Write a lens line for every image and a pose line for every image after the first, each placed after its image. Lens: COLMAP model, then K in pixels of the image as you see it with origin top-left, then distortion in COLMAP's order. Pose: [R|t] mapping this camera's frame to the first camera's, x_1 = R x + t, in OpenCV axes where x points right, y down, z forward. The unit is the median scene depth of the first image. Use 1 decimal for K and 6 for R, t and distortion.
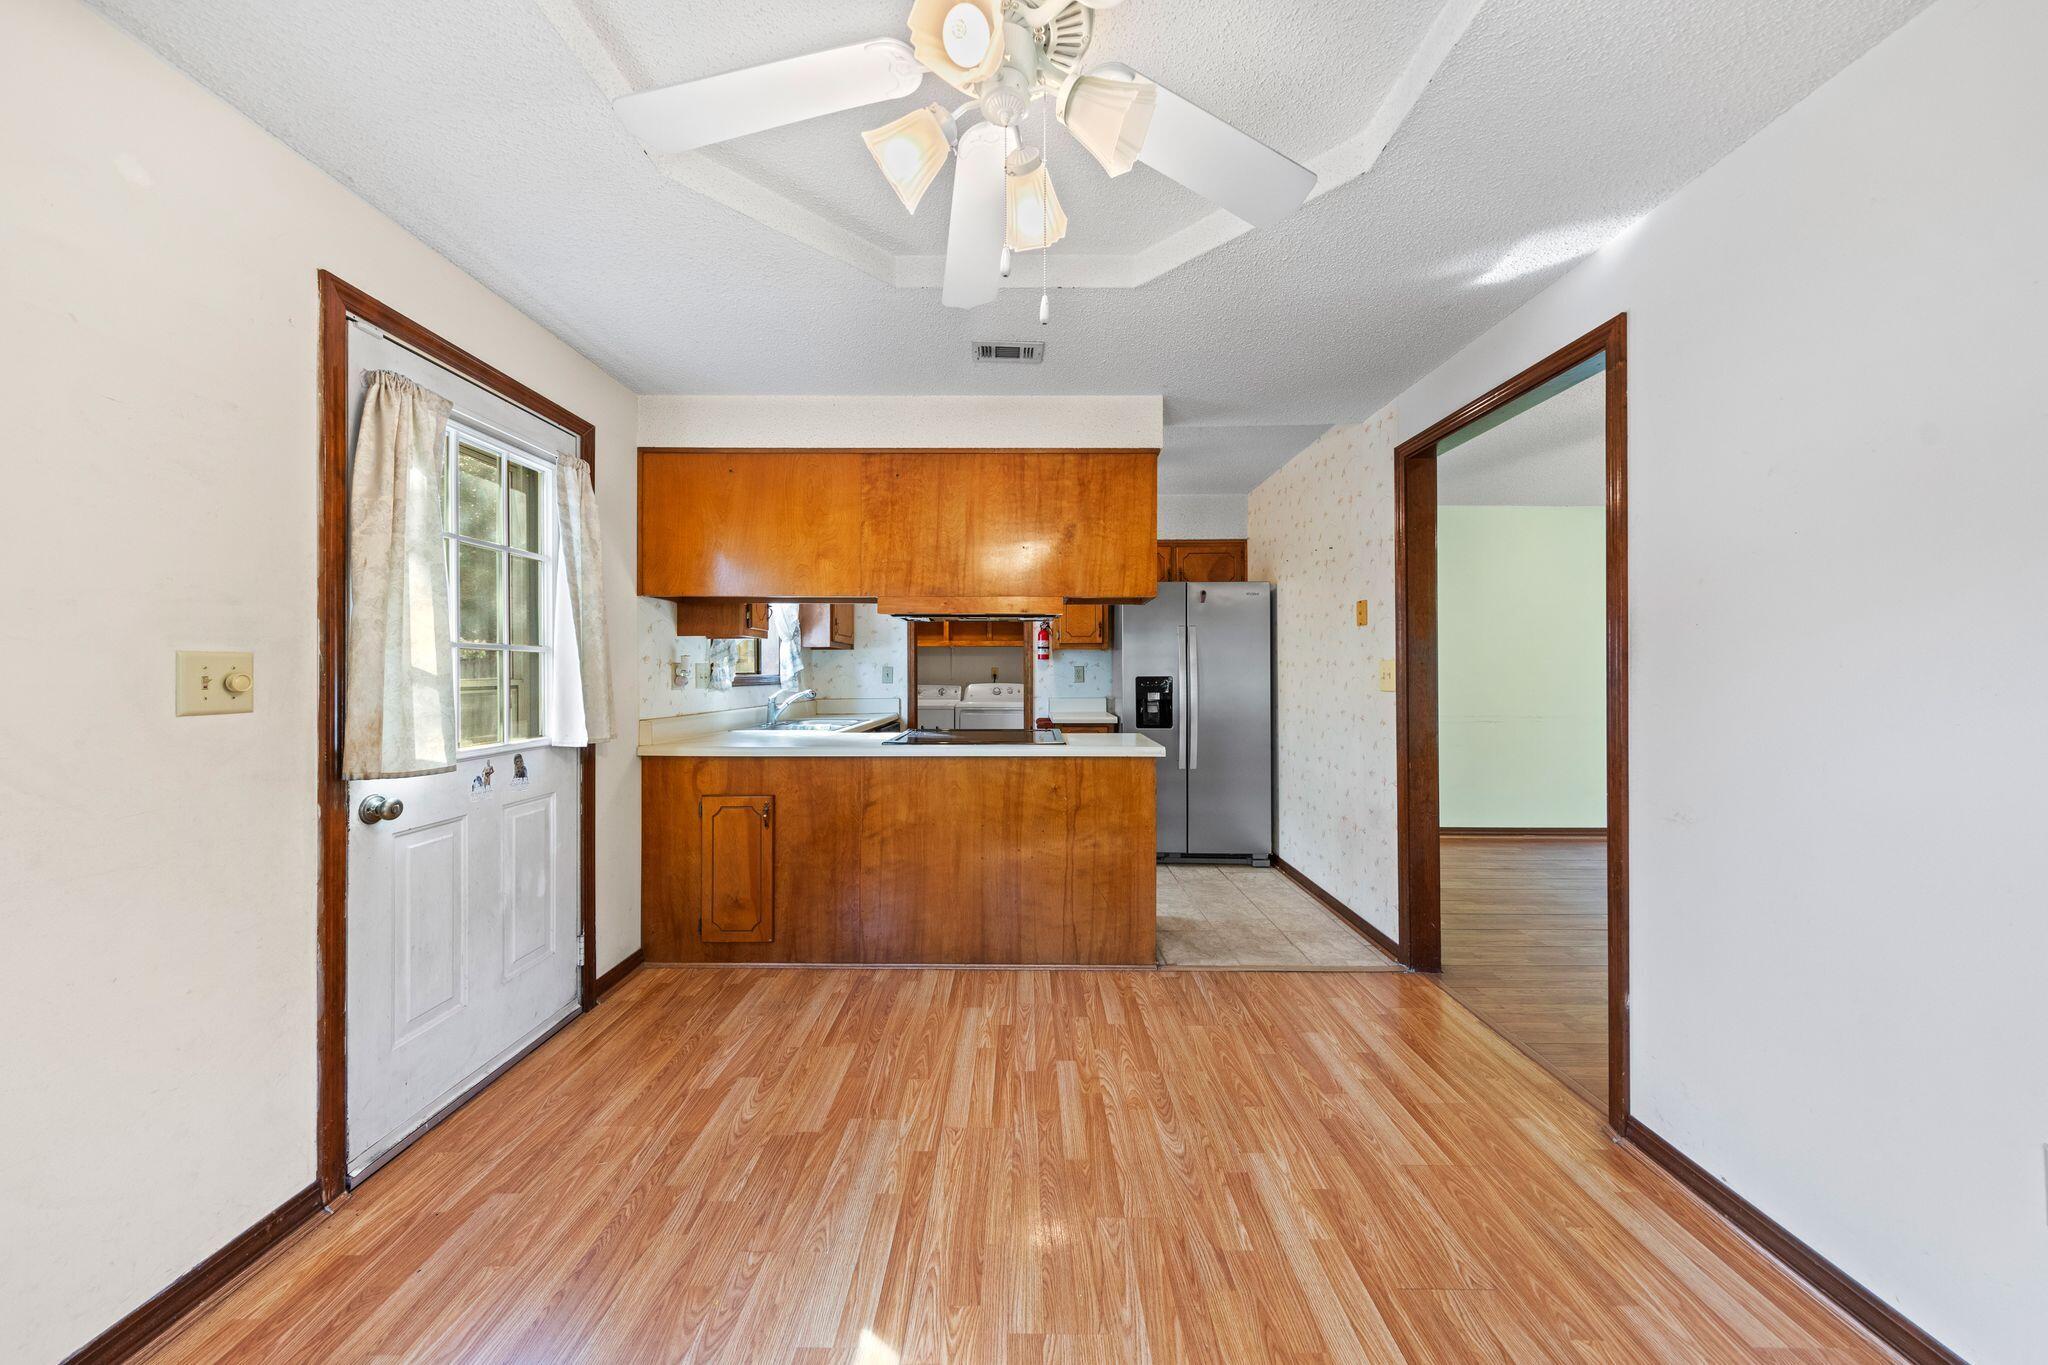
lens RADIAL K [[662.5, 0, 1019.2], [0, 662.5, 669.9], [0, 0, 1]] dist [0.002302, -0.000064]
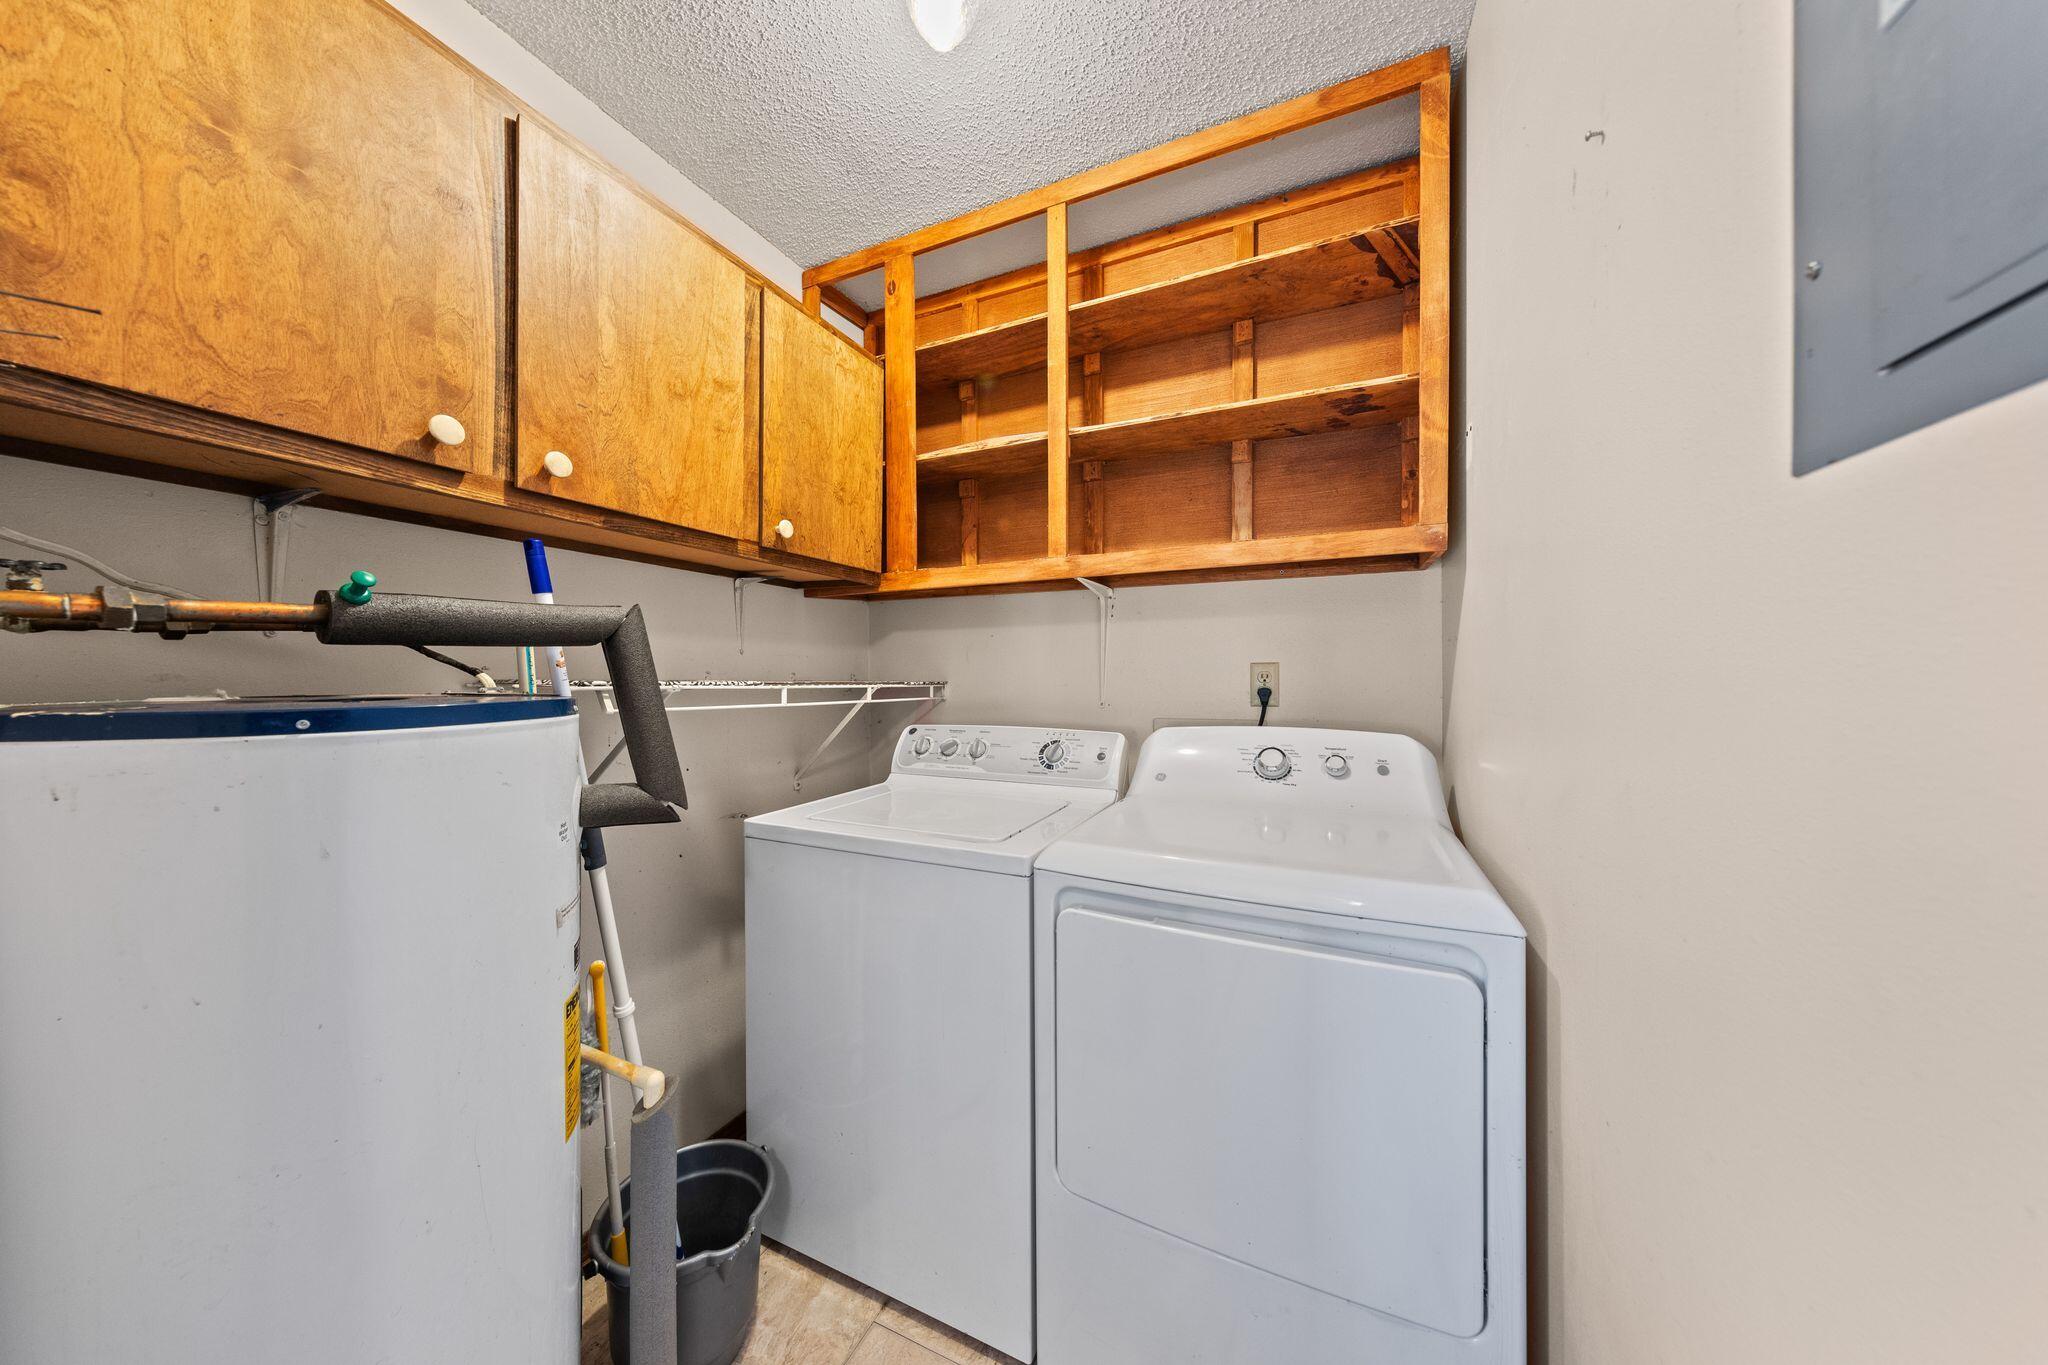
lens RADIAL K [[662.5, 0, 1018.0], [0, 662.5, 689.8], [0, 0, 1]] dist [0.002302, -0.000064]
pose [[0.910166, 0.005588, -0.414206, -0.045642], [0.004078, 0.999740, 0.022448, 0.002283], [0.414224, -0.022121, 0.909906, 1.809994]]
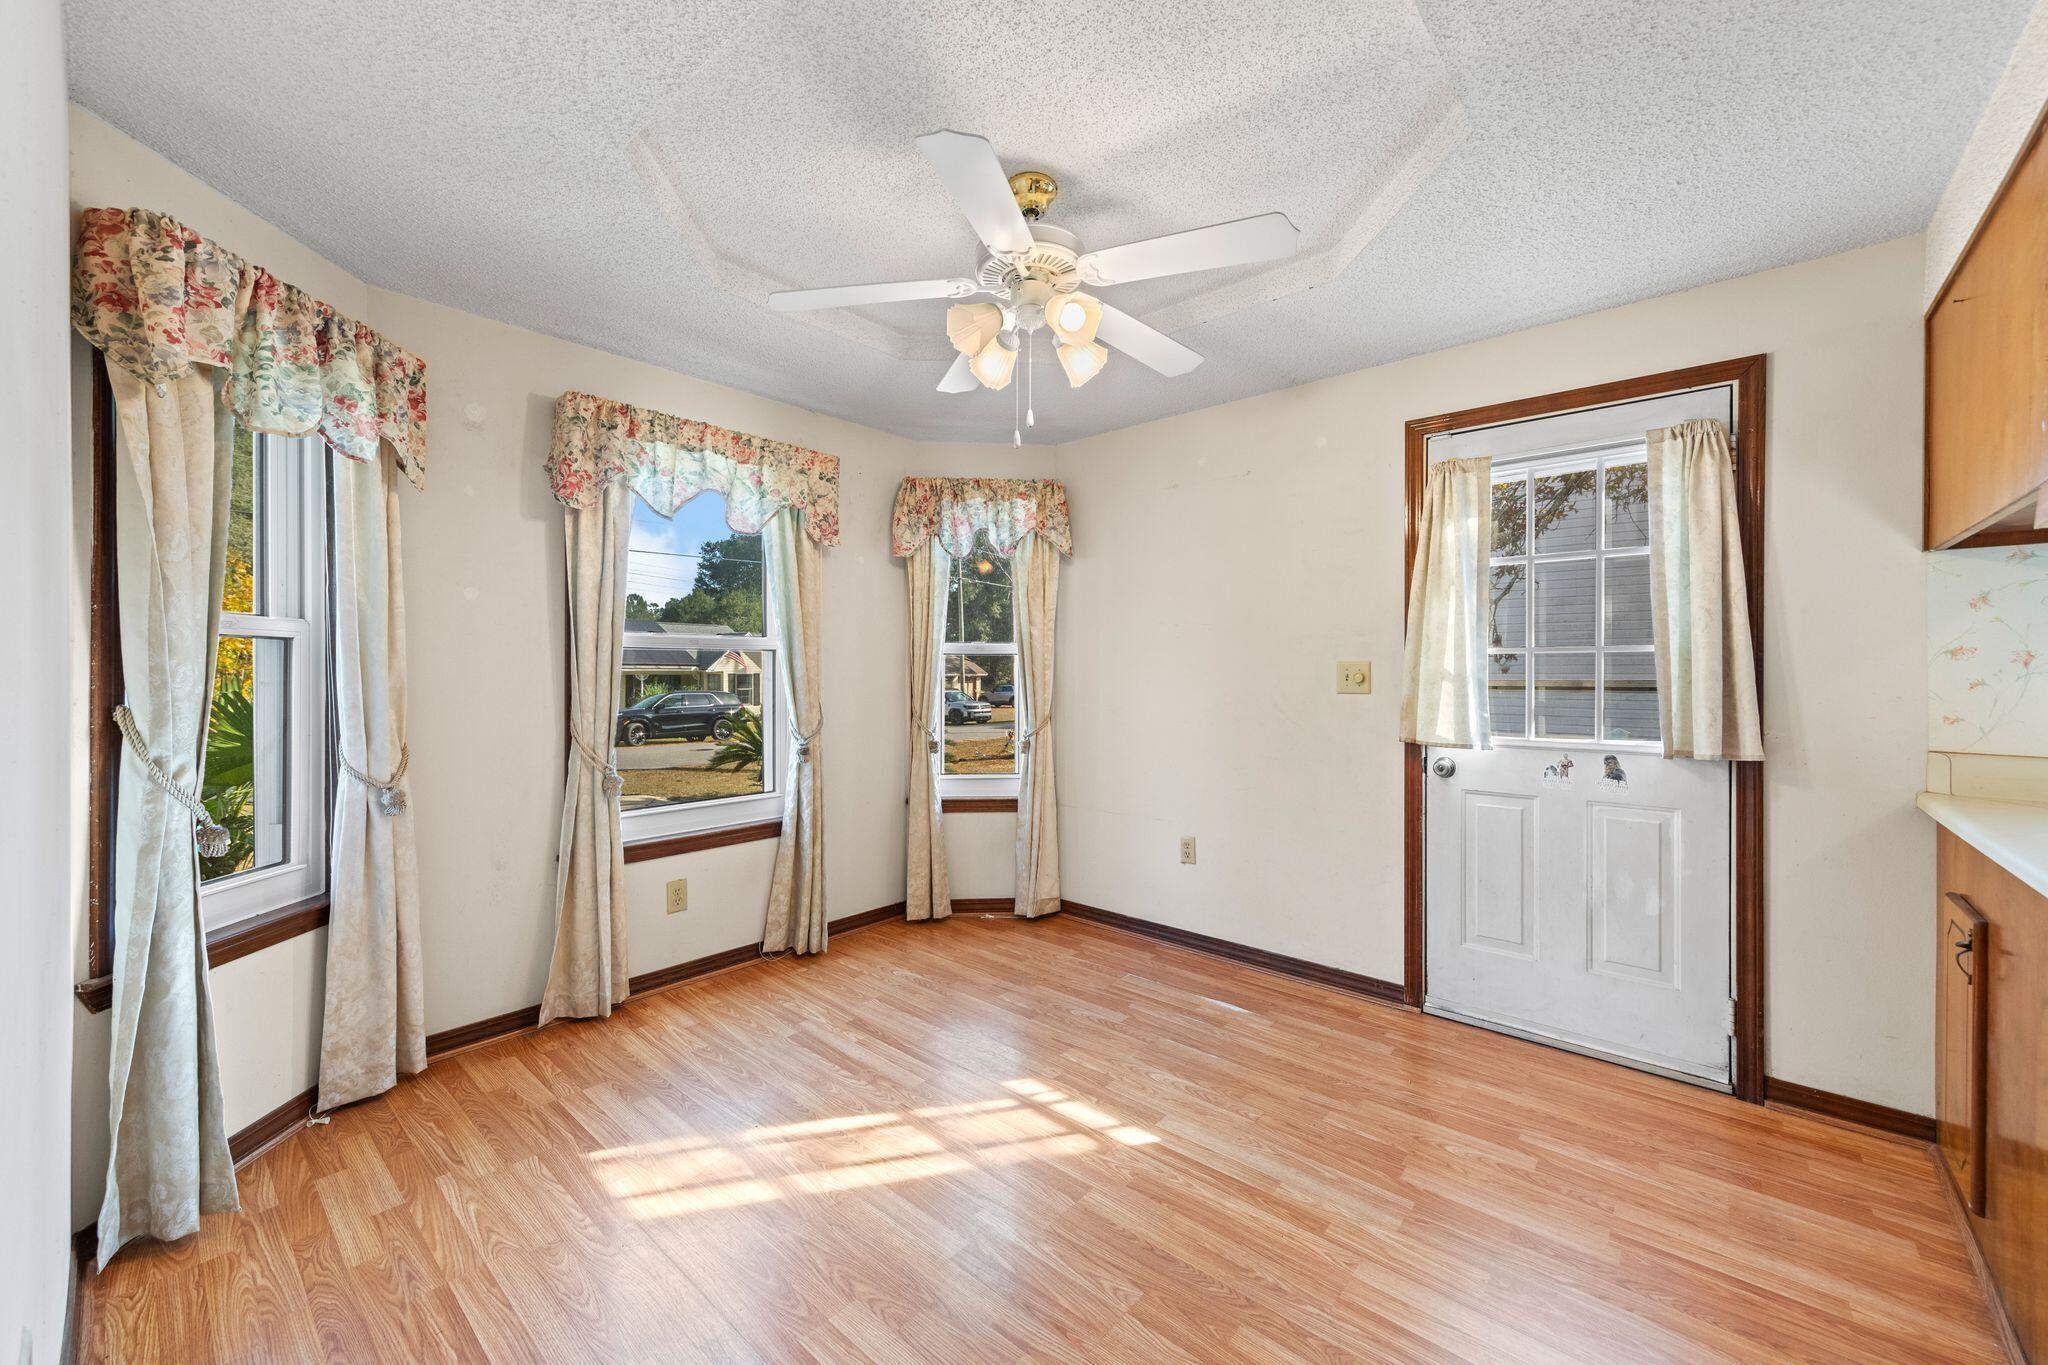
lens RADIAL K [[781.7, 0, 1022.6], [0, 781.7, 675.1], [0, 0, 1]] dist [0.001715, 0.000081]
pose [[-0.652824, -0.000057, -0.757510, 0.544321], [-0.001700, 0.999998, 0.001390, 0.005032], [0.757508, 0.002195, -0.652822, 0.840818]]
